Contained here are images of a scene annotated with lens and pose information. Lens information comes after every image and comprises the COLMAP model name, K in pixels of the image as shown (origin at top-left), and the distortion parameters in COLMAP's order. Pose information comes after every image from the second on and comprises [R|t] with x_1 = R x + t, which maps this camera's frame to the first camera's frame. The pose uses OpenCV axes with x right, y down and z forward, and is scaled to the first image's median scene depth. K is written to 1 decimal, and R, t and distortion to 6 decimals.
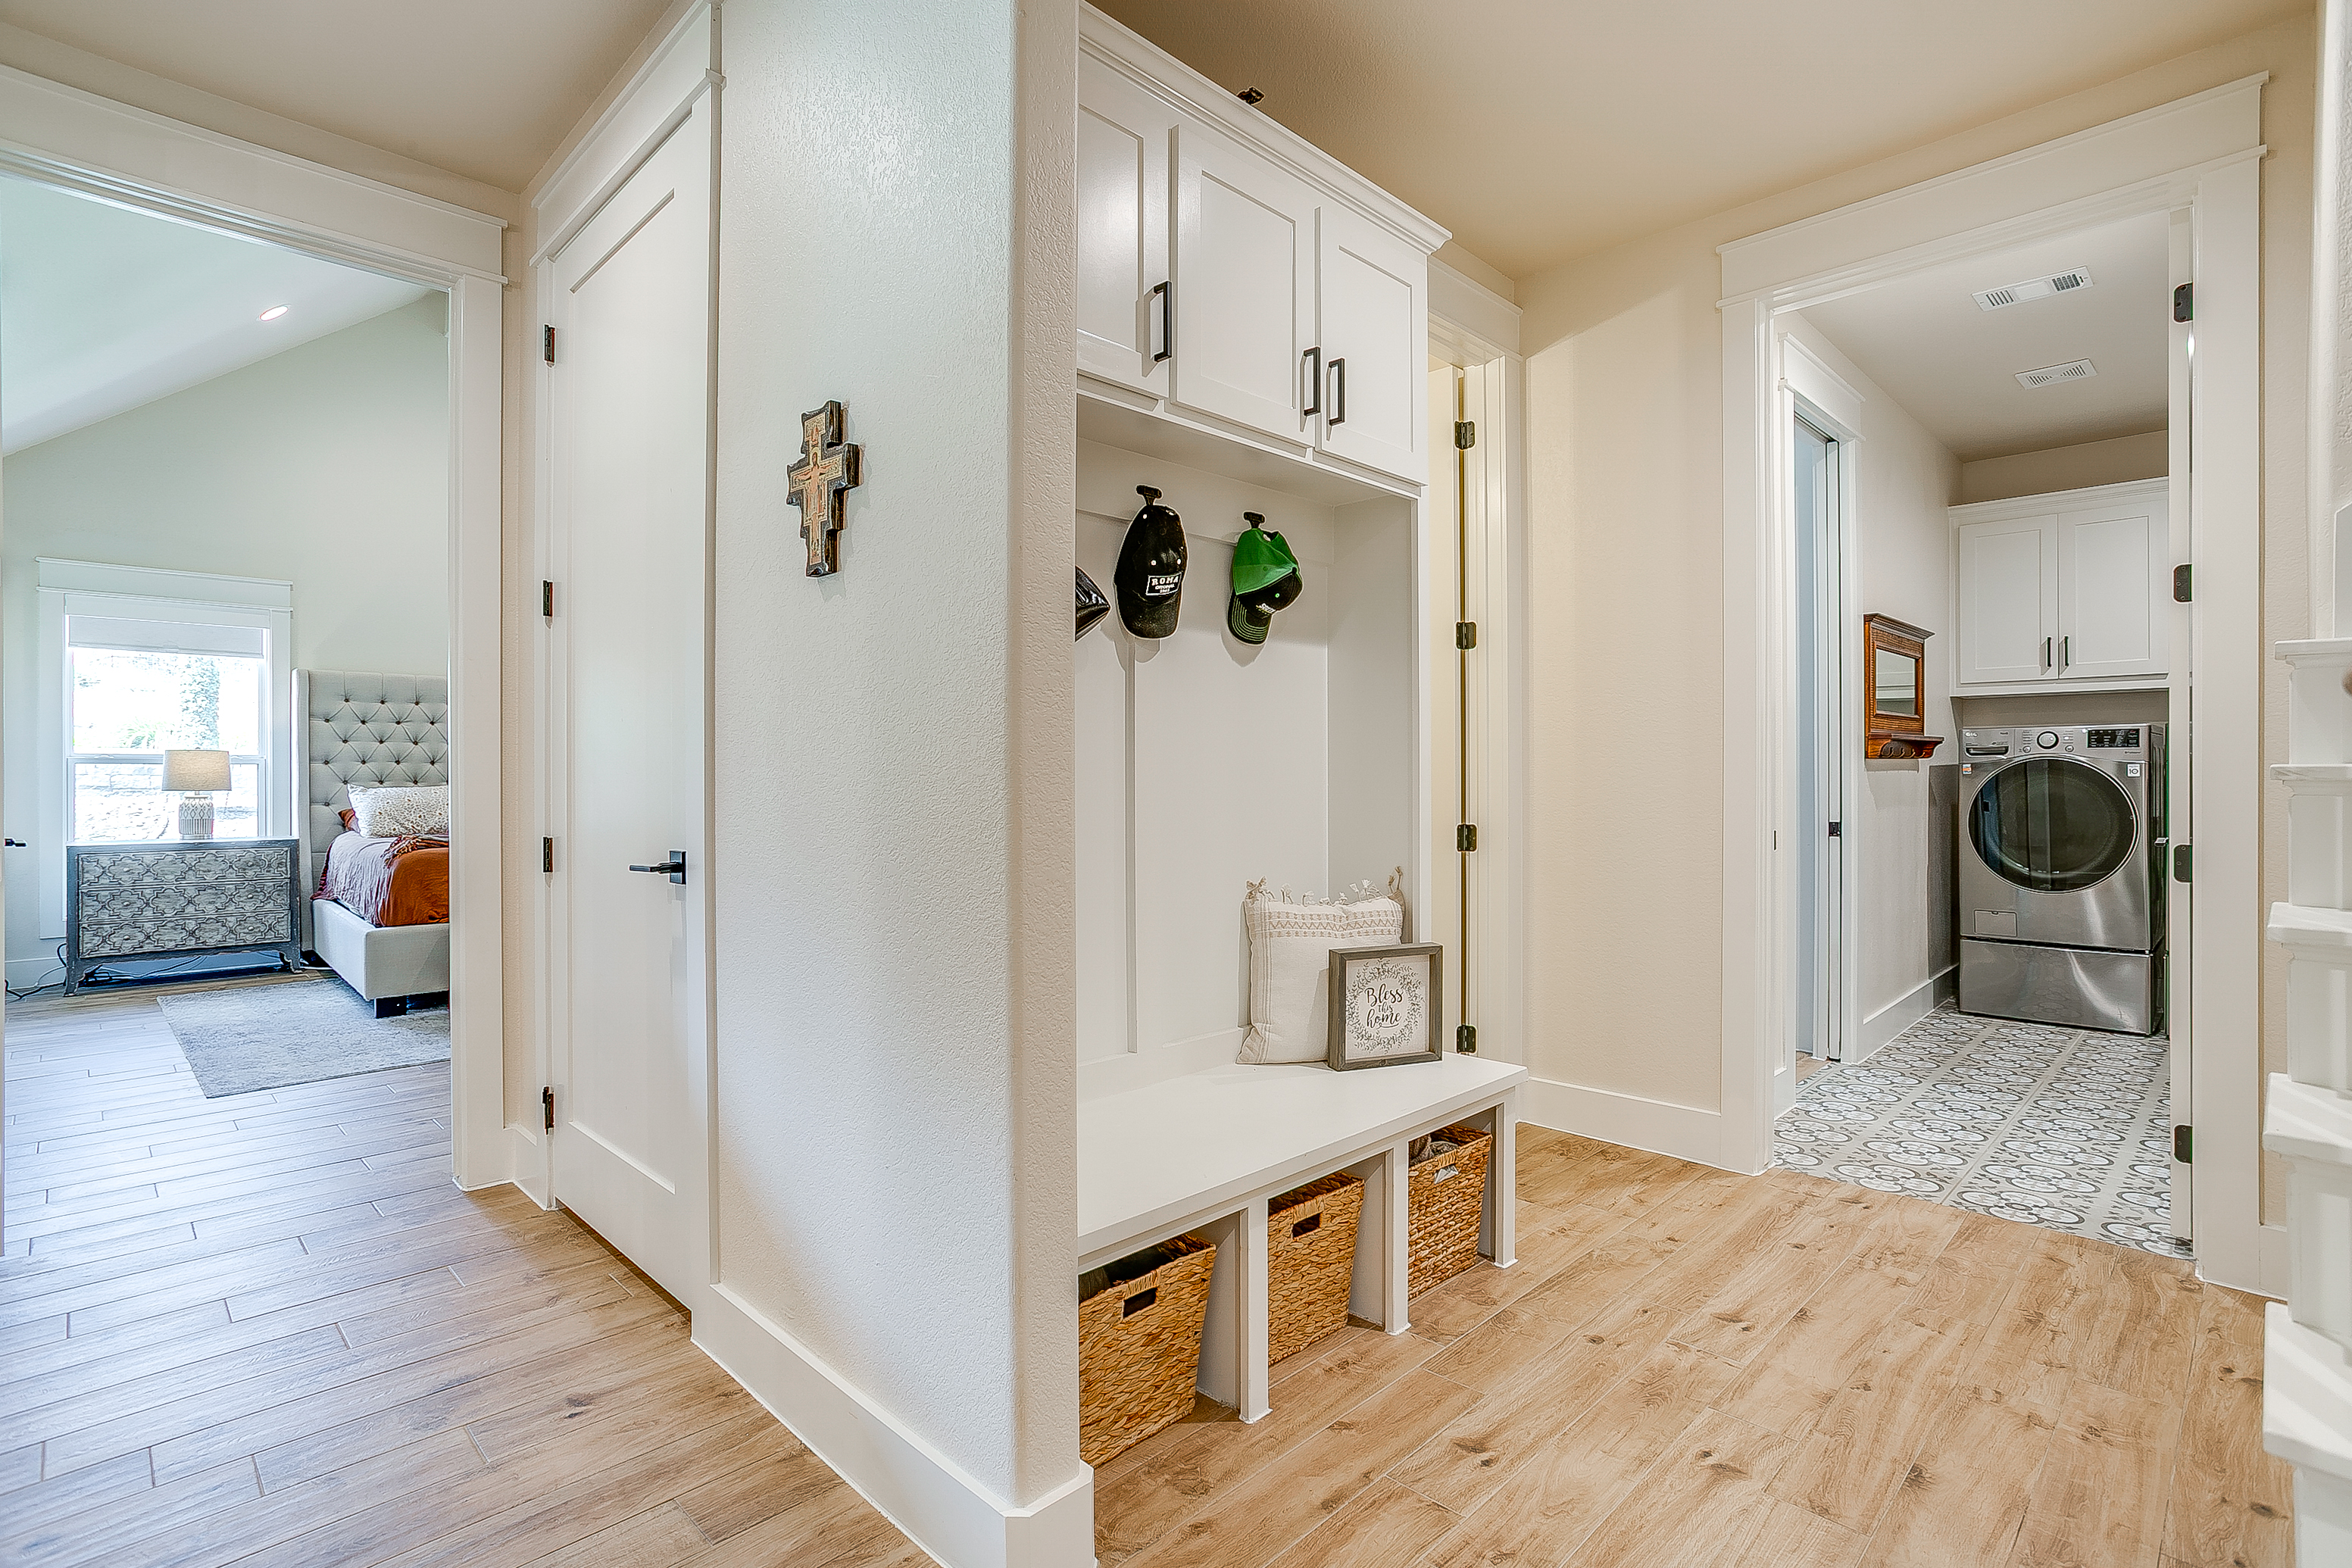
lens RADIAL K [[1132.8, 0, 1178.7], [0, 1132.8, 775.6], [0, 0, 1]] dist [-0.009577, 0.002913]
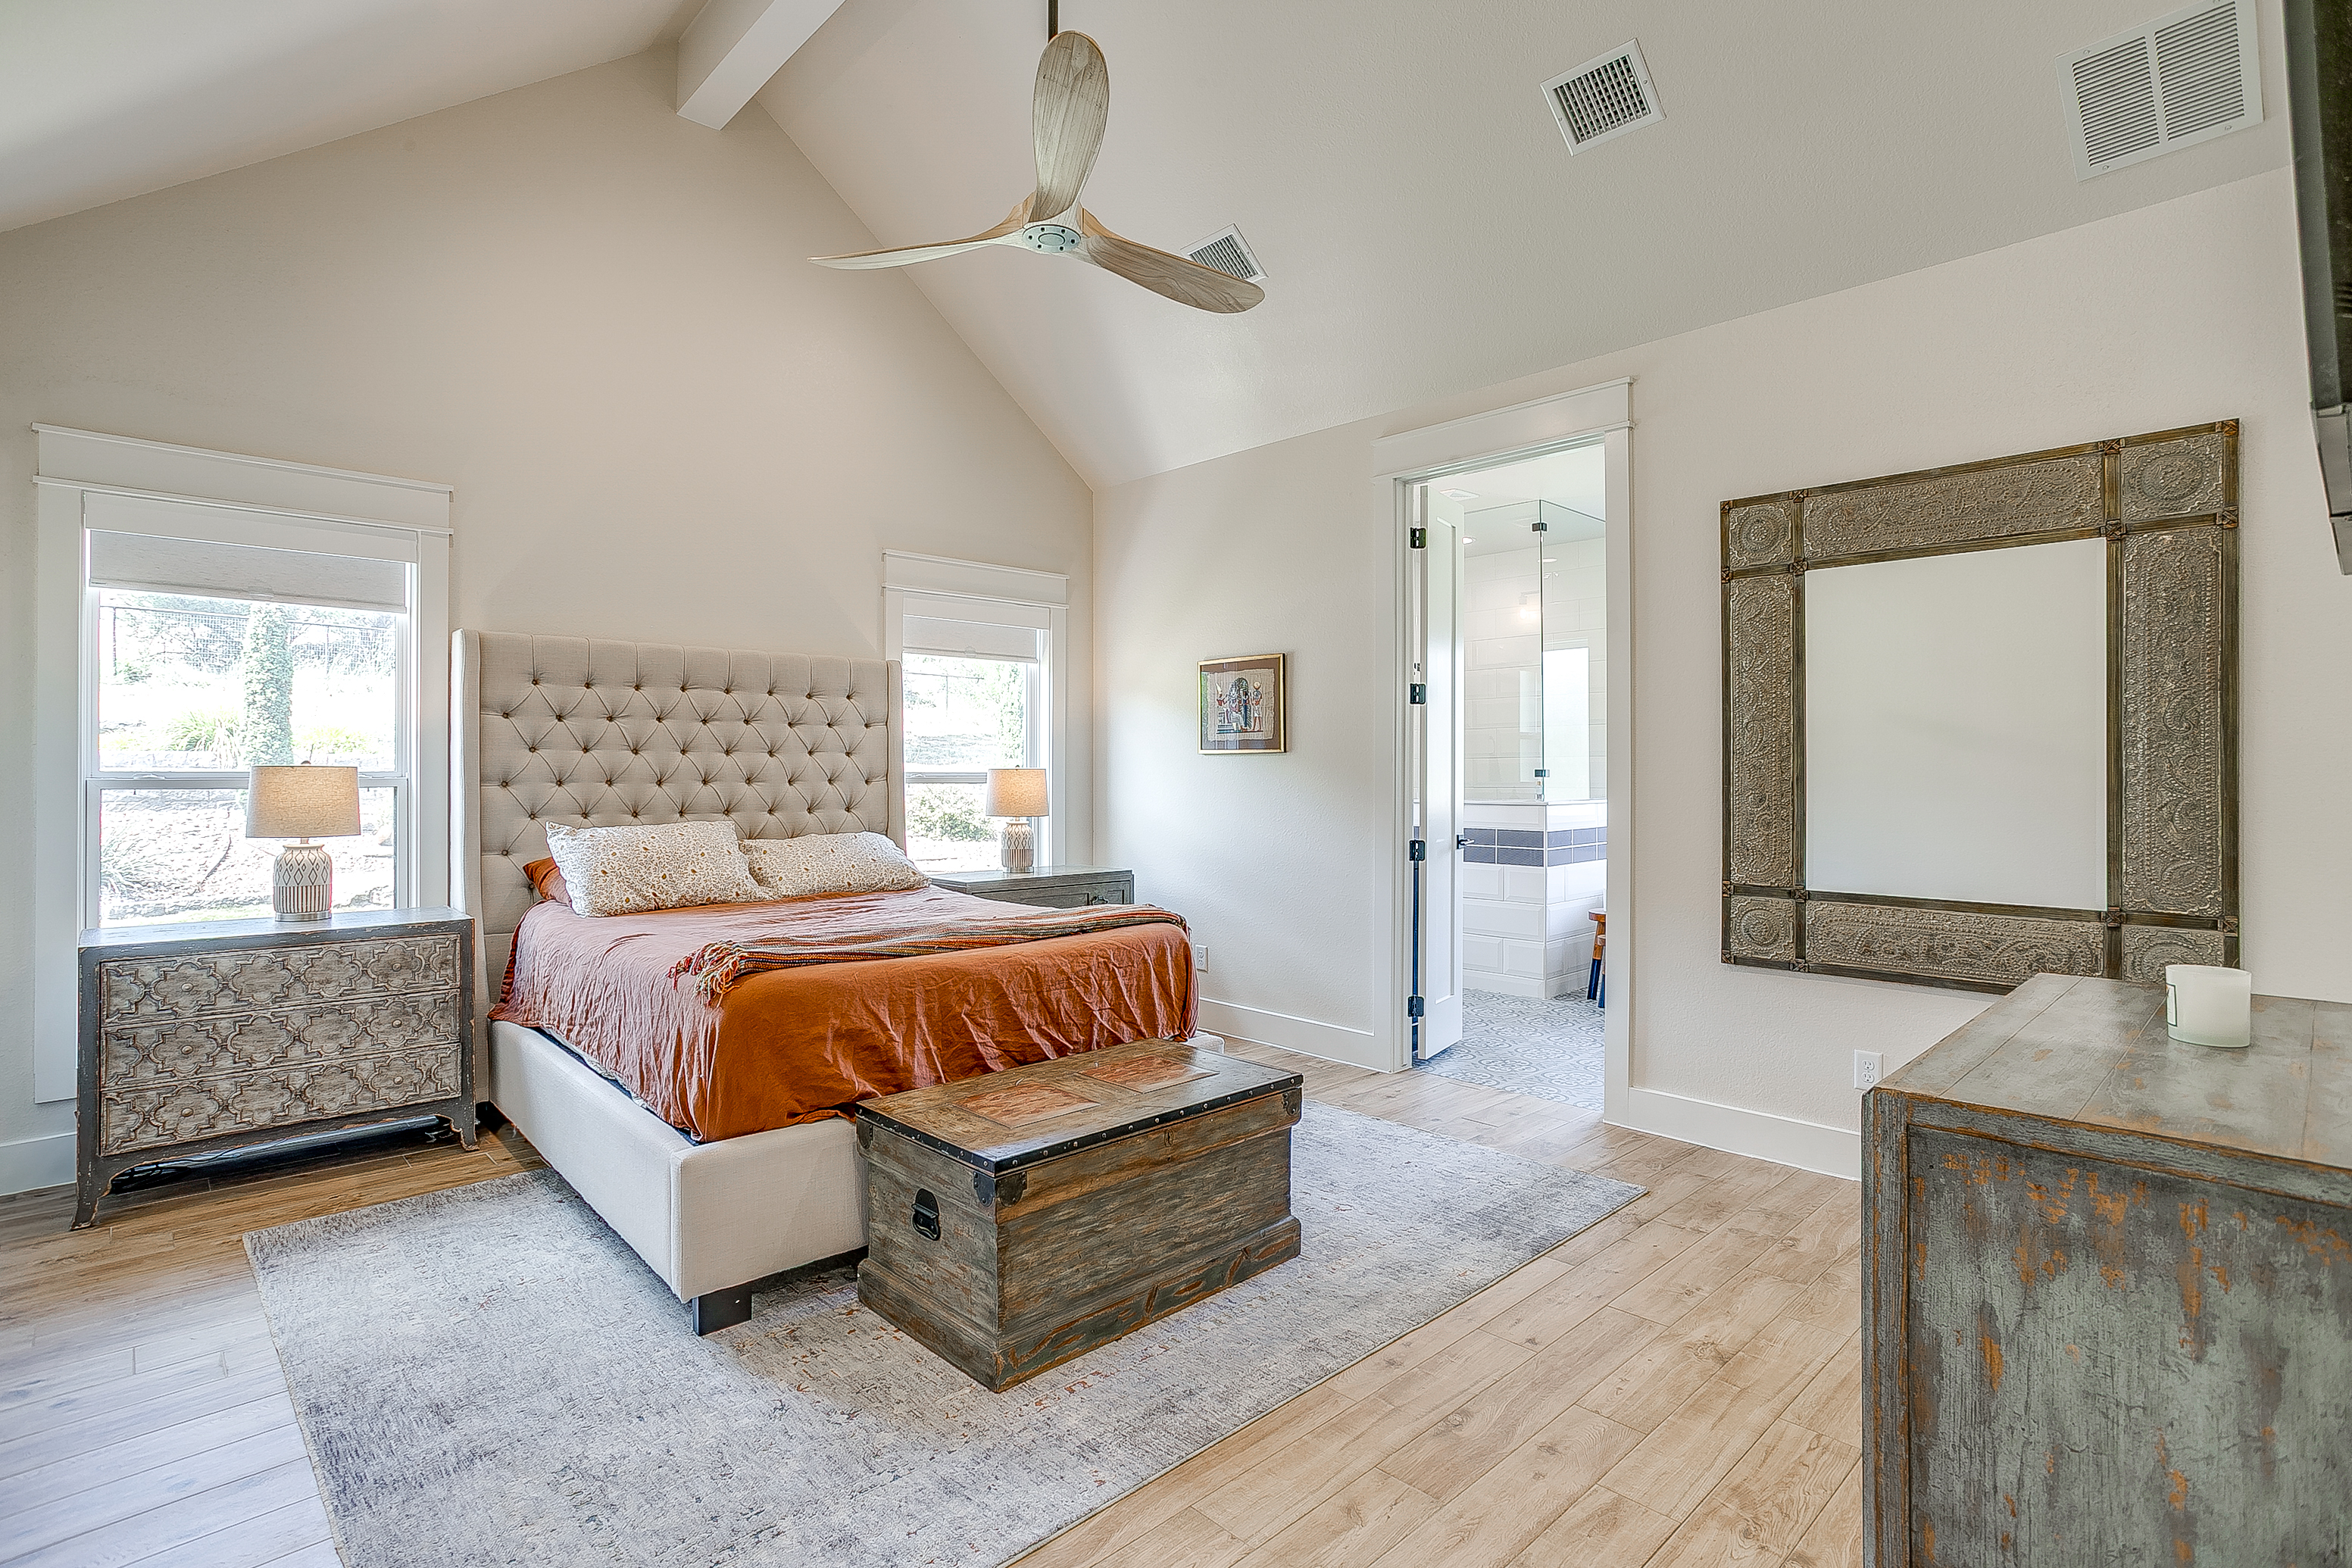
lens RADIAL K [[1132.8, 0, 1159.4], [0, 1132.8, 767.2], [0, 0, 1]] dist [-0.009577, 0.002913]
pose [[0.999391, 0.000581, -0.034880, -0.426894], [-0.000749, 0.999988, -0.004795, -0.020133], [0.034876, 0.004818, 0.999380, 0.451657]]
